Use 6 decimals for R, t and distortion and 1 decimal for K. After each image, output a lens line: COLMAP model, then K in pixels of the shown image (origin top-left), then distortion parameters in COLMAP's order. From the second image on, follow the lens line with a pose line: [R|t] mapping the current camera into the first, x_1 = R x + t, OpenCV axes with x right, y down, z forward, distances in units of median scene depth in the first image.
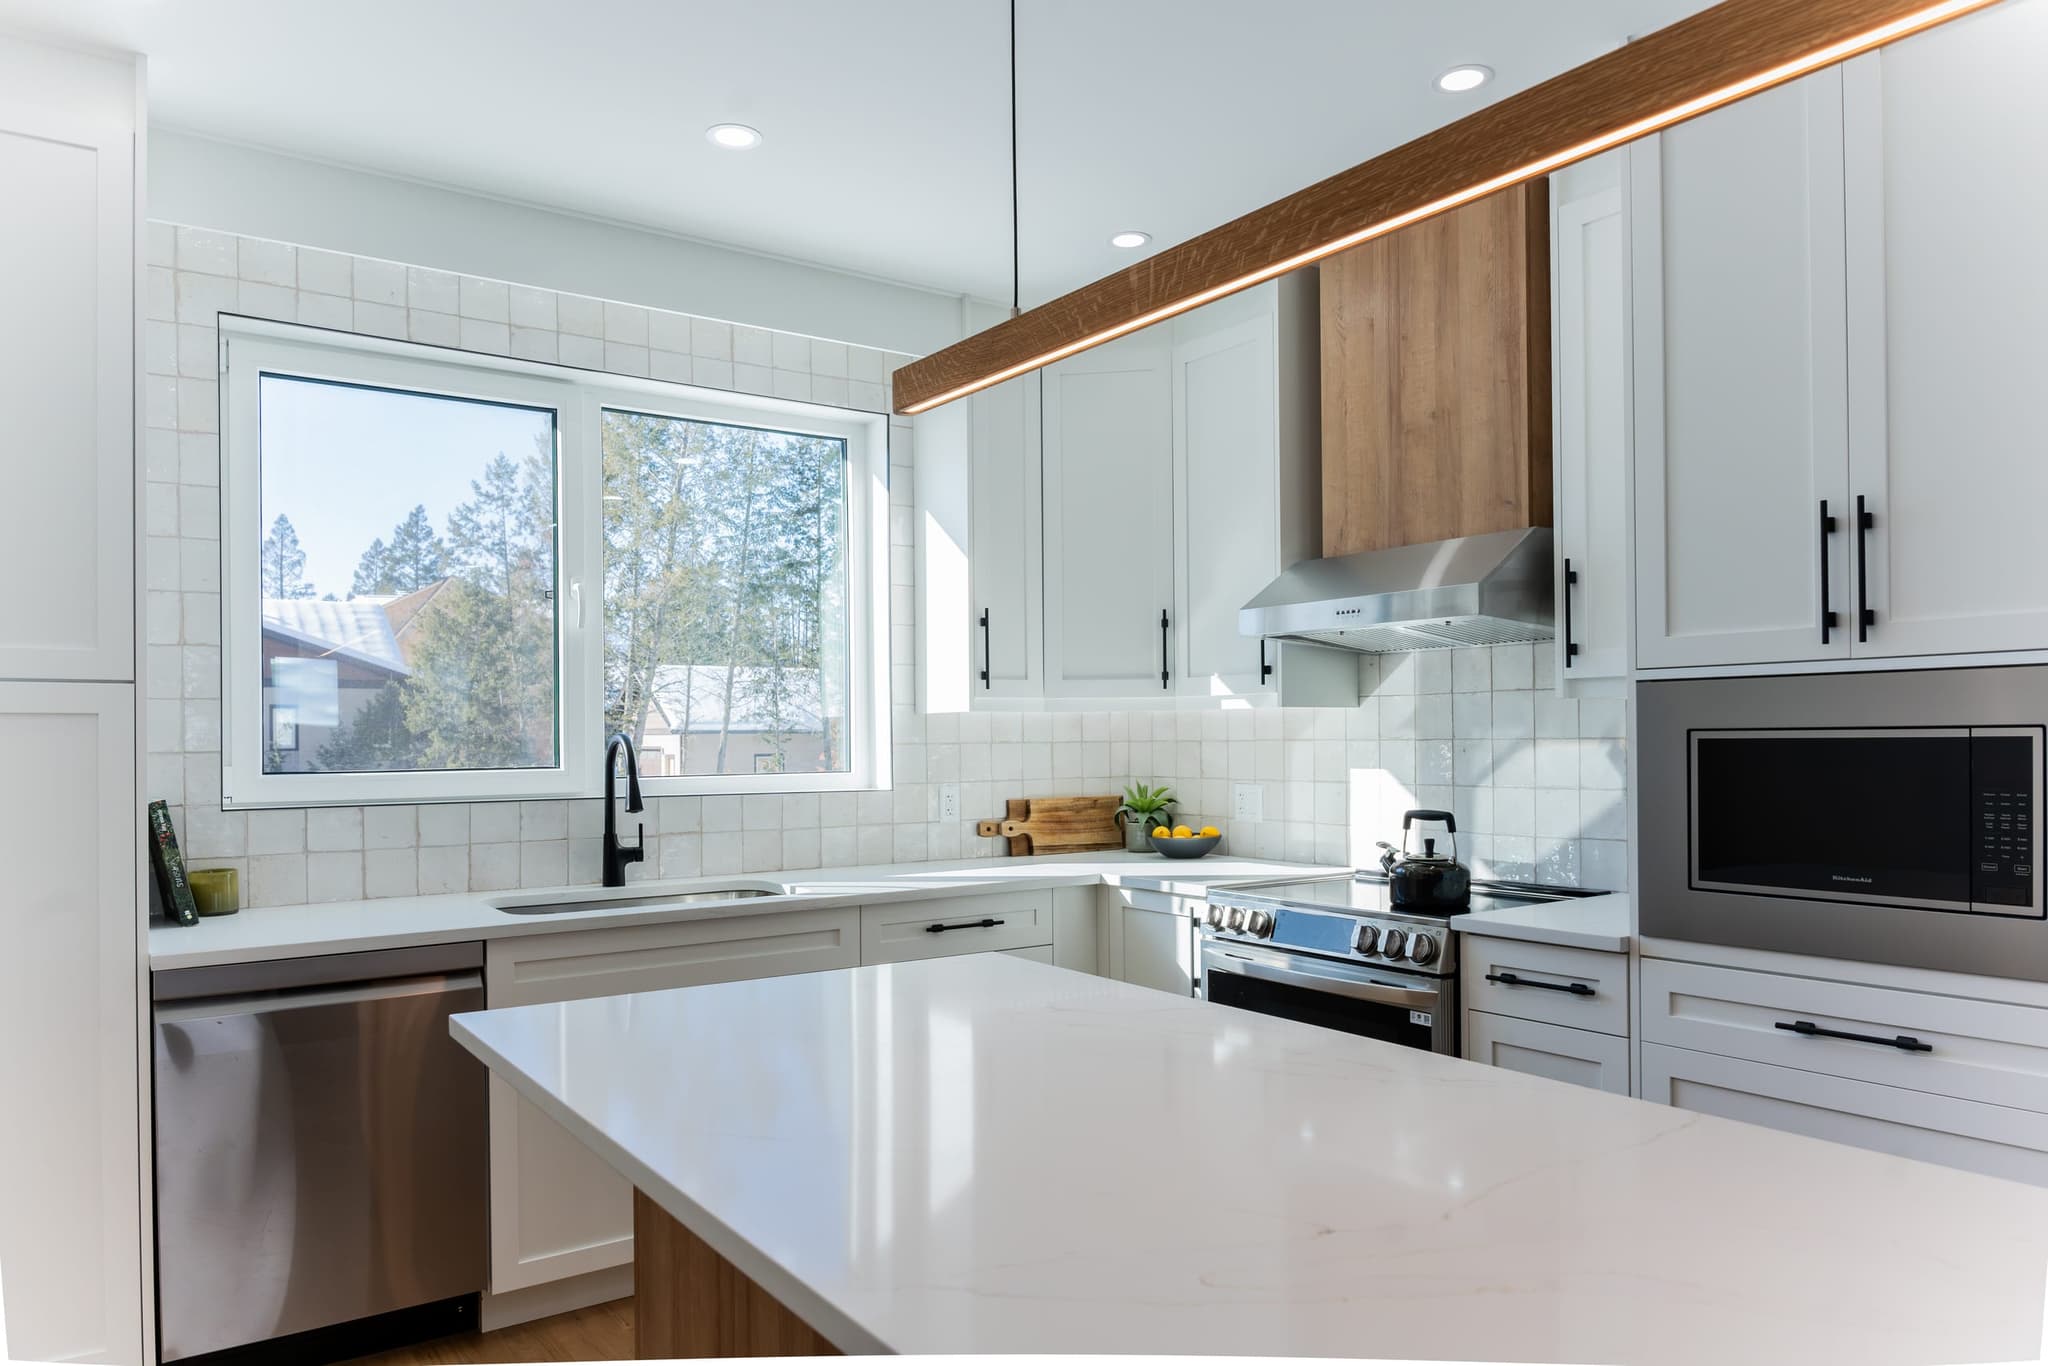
lens RADIAL K [[1357.3, 0, 1021.0], [0, 1357.3, 726.4], [0, 0, 1]] dist [-0.005354, -0.001061]
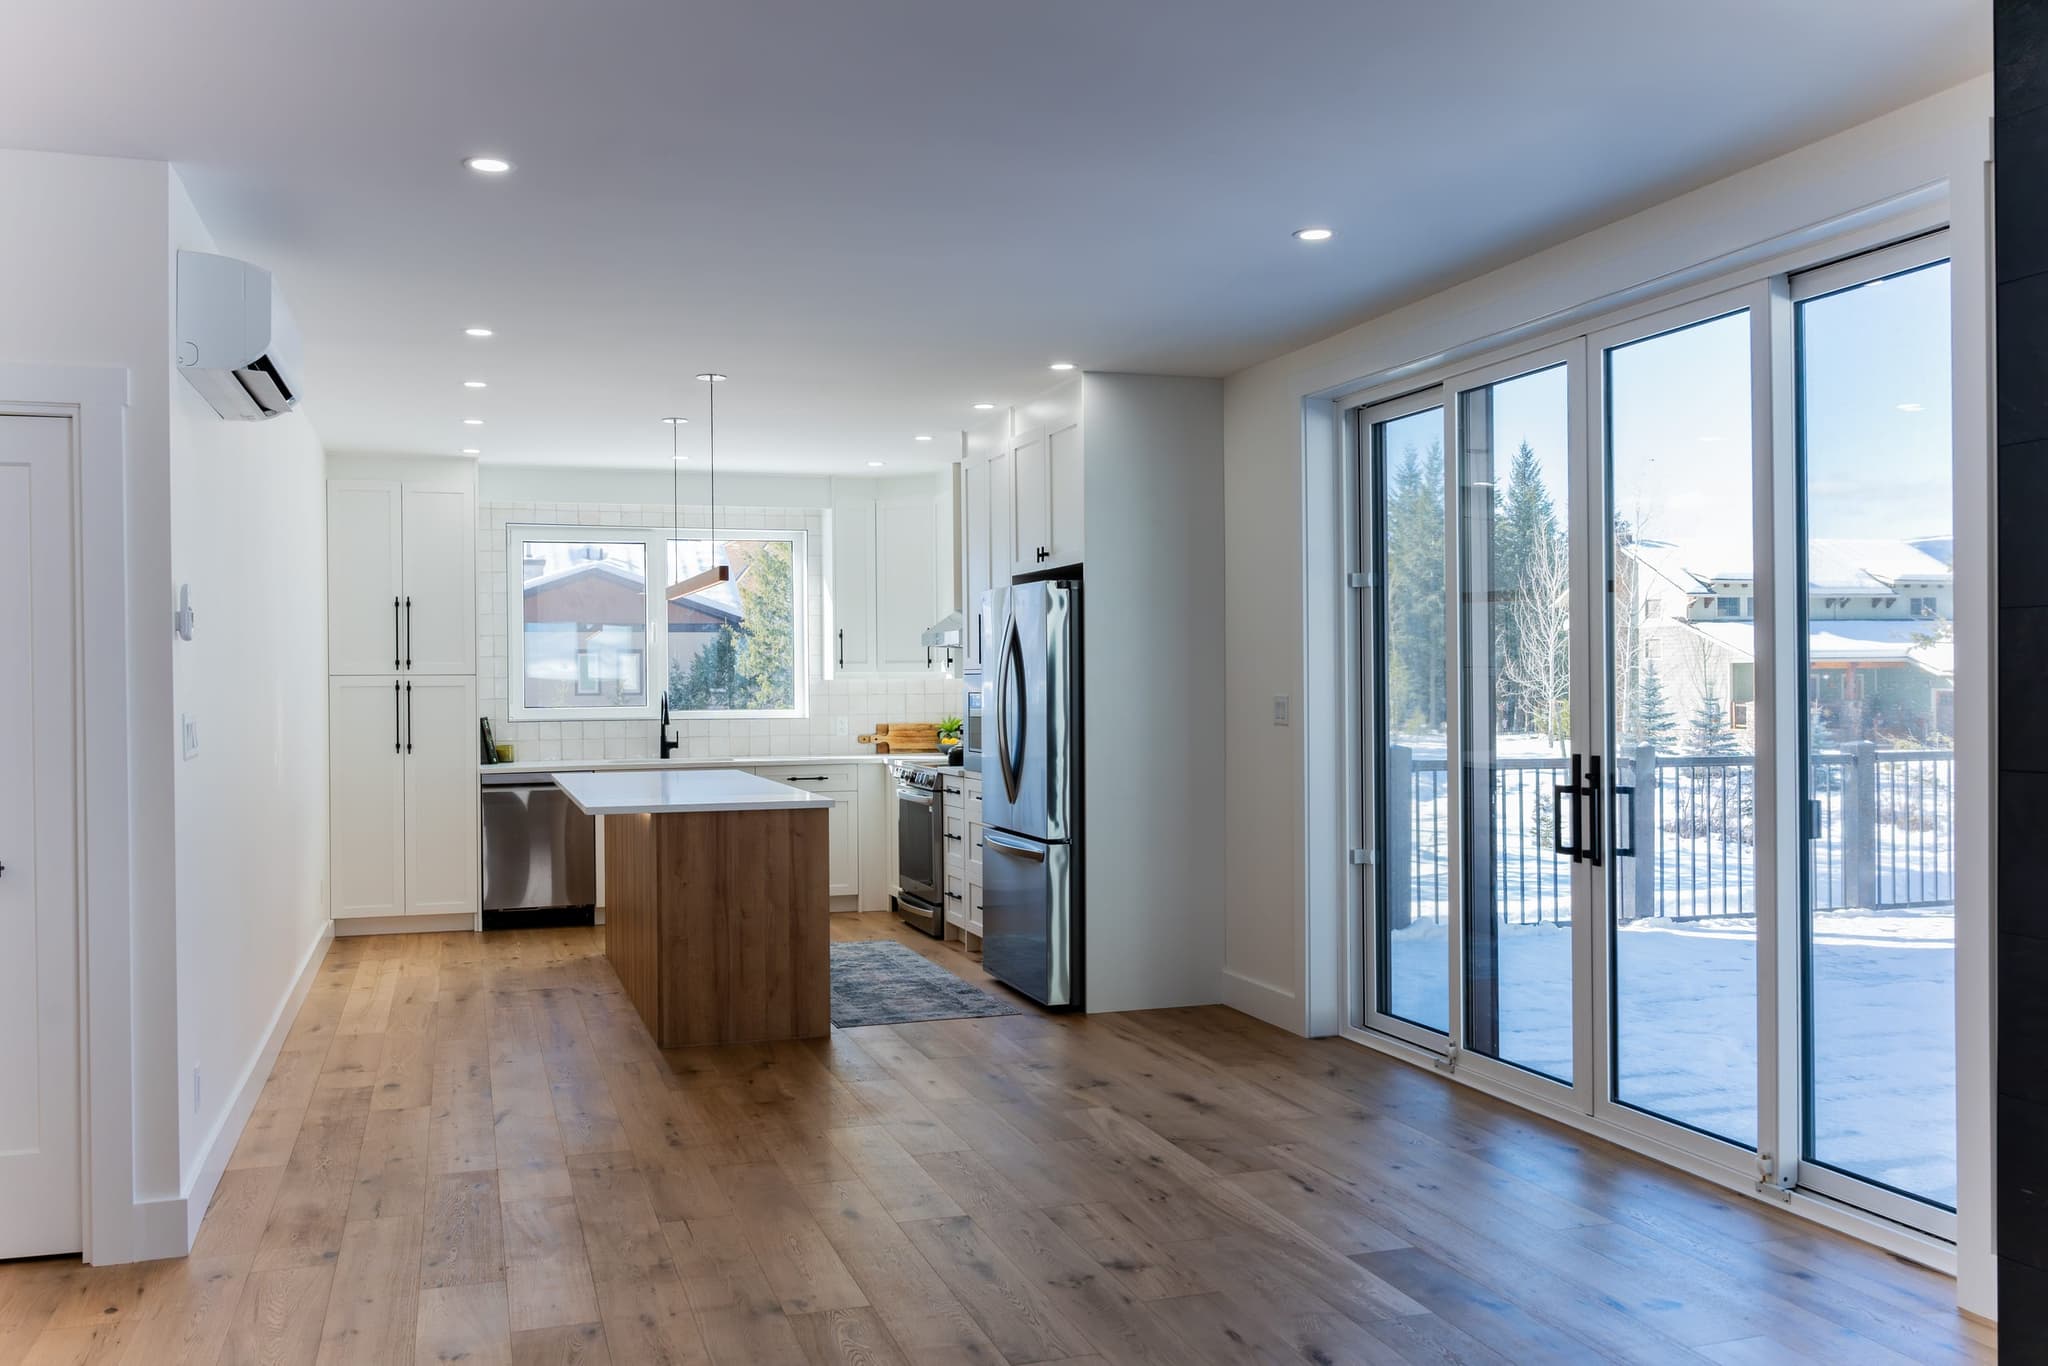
lens RADIAL K [[1688.9, 0, 984.1], [0, 1688.9, 687.6], [0, 0, 1]] dist [0.002656, 0.000541]
pose [[0.954497, 0.001391, -0.298218, 0.851580], [0.002501, 0.999917, 0.012670, -0.027714], [0.298211, -0.012840, 0.954414, -1.237949]]
